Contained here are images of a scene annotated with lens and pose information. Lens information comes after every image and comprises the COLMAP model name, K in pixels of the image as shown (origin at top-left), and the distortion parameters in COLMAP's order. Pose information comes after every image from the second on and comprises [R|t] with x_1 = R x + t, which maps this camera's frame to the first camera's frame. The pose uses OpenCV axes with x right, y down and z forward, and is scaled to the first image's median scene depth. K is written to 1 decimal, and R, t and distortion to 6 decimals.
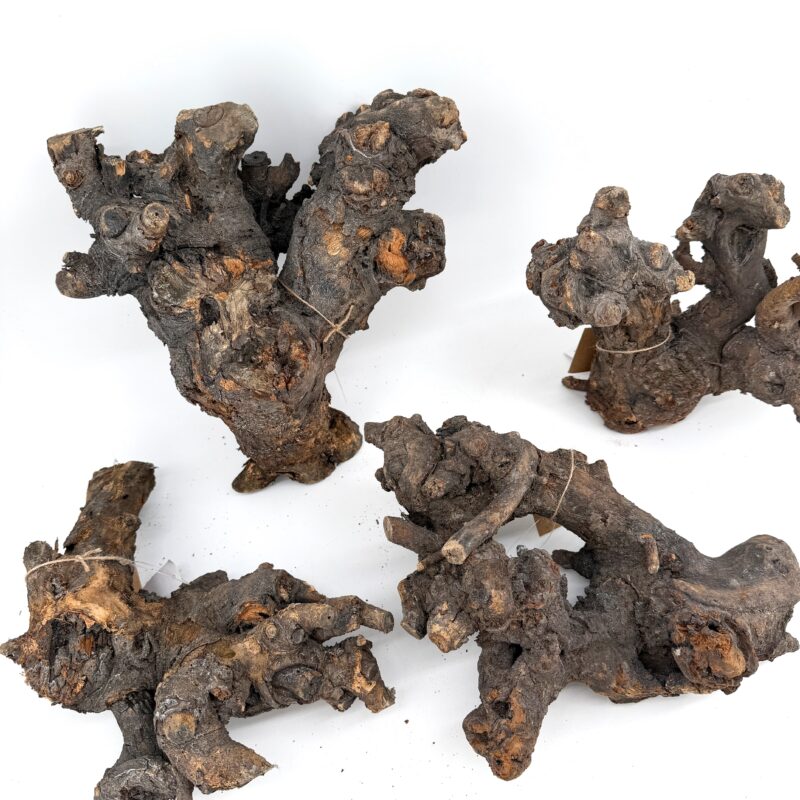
lens RADIAL K [[772.5, 0, 402.0], [0, 772.5, 412.4], [0, 0, 1]] dist [0.148255, -0.301226]
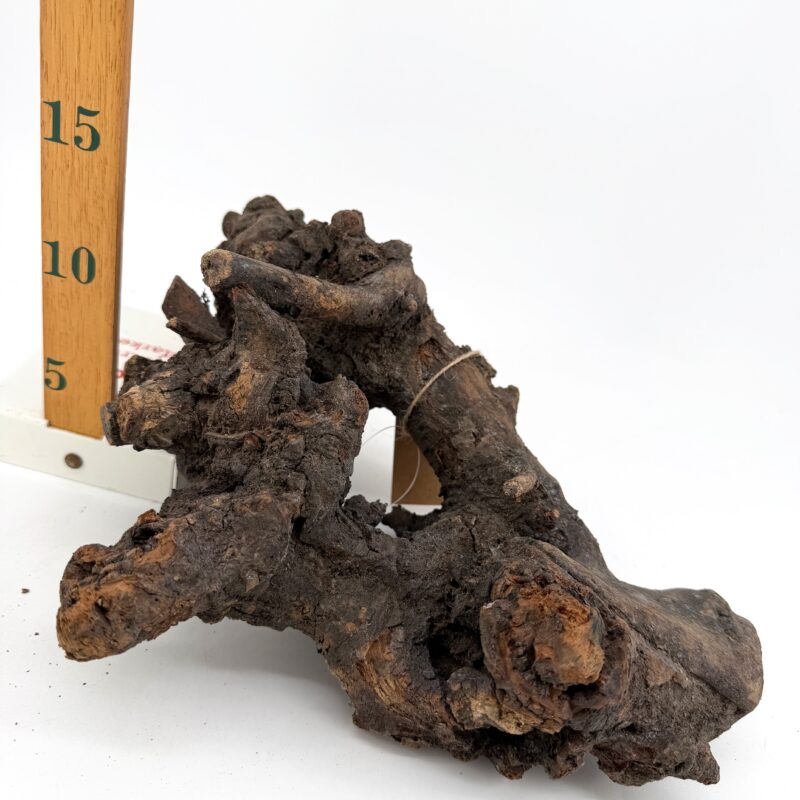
lens RADIAL K [[776.6, 0, 395.2], [0, 776.6, 401.2], [0, 0, 1]] dist [0.145188, -0.302187]
pose [[0.895620, 0.407882, -0.177471, 0.304819], [-0.444805, 0.818074, -0.364560, 0.379708], [-0.003513, 0.405447, 0.914112, 0.423806]]
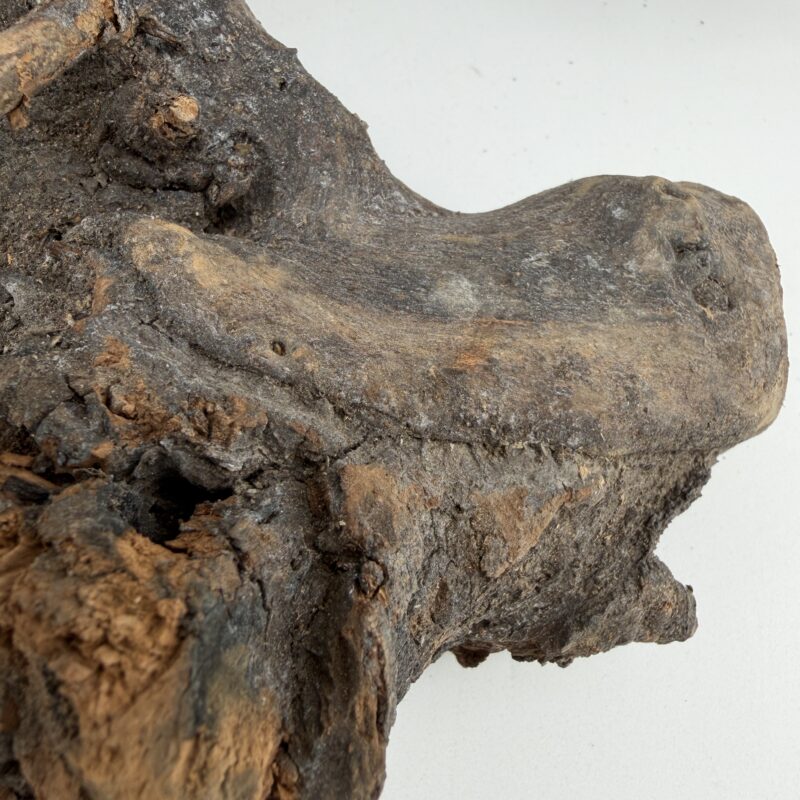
lens RADIAL K [[784.8, 0, 398.6], [0, 784.8, 328.4], [0, 0, 1]] dist [0.001517, -0.002125]
pose [[0.980675, 0.191099, 0.041925, 0.395659], [-0.195477, 0.965920, 0.169666, 0.191611], [-0.008073, -0.174583, 0.984609, 0.791272]]
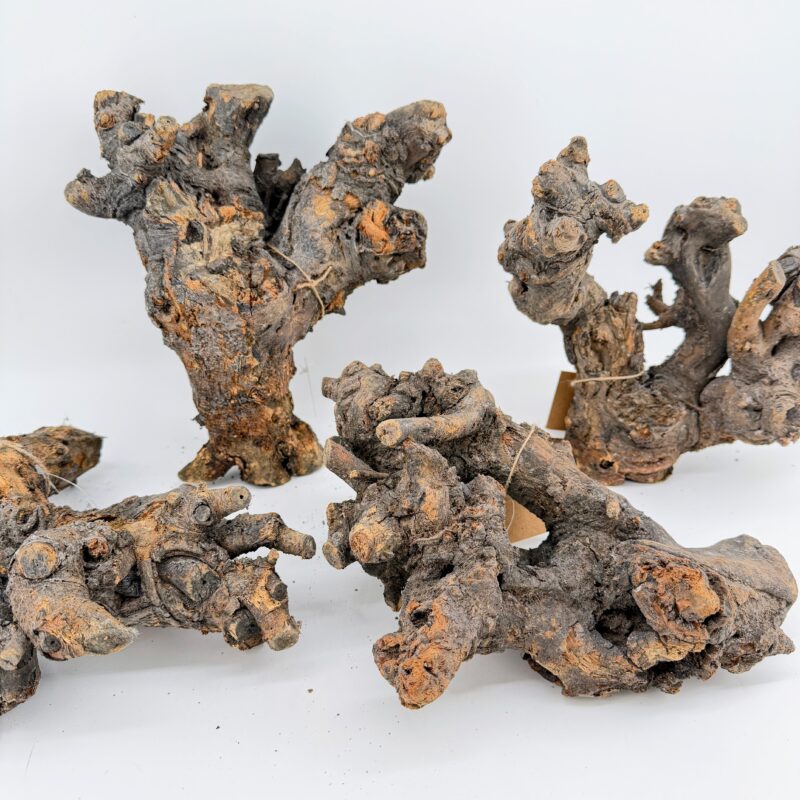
lens RADIAL K [[776.6, 0, 395.2], [0, 776.6, 401.2], [0, 0, 1]] dist [0.145188, -0.302187]
pose [[0.991218, 0.114138, -0.066779, 0.116682], [-0.131920, 0.888502, -0.439501, 0.488230], [0.009170, 0.444451, 0.895756, 0.141118]]
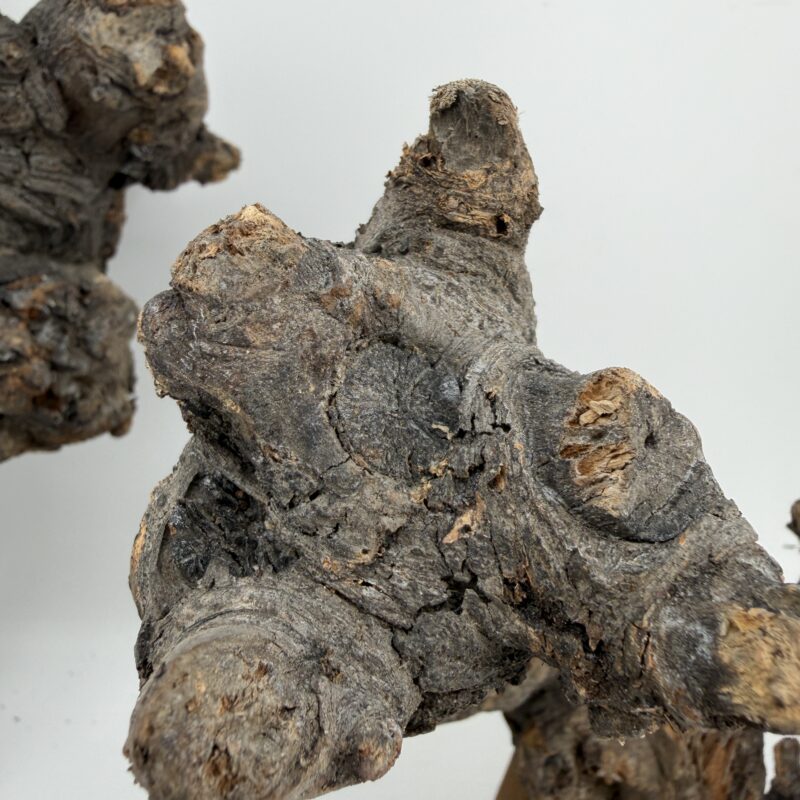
lens RADIAL K [[784.8, 0, 398.6], [0, 784.8, 328.4], [0, 0, 1]] dist [0.001517, -0.002125]
pose [[0.951600, 0.218042, -0.216600, 0.269440], [-0.294163, 0.850314, -0.436387, -0.116805], [0.089028, 0.478982, 0.873299, 0.726208]]
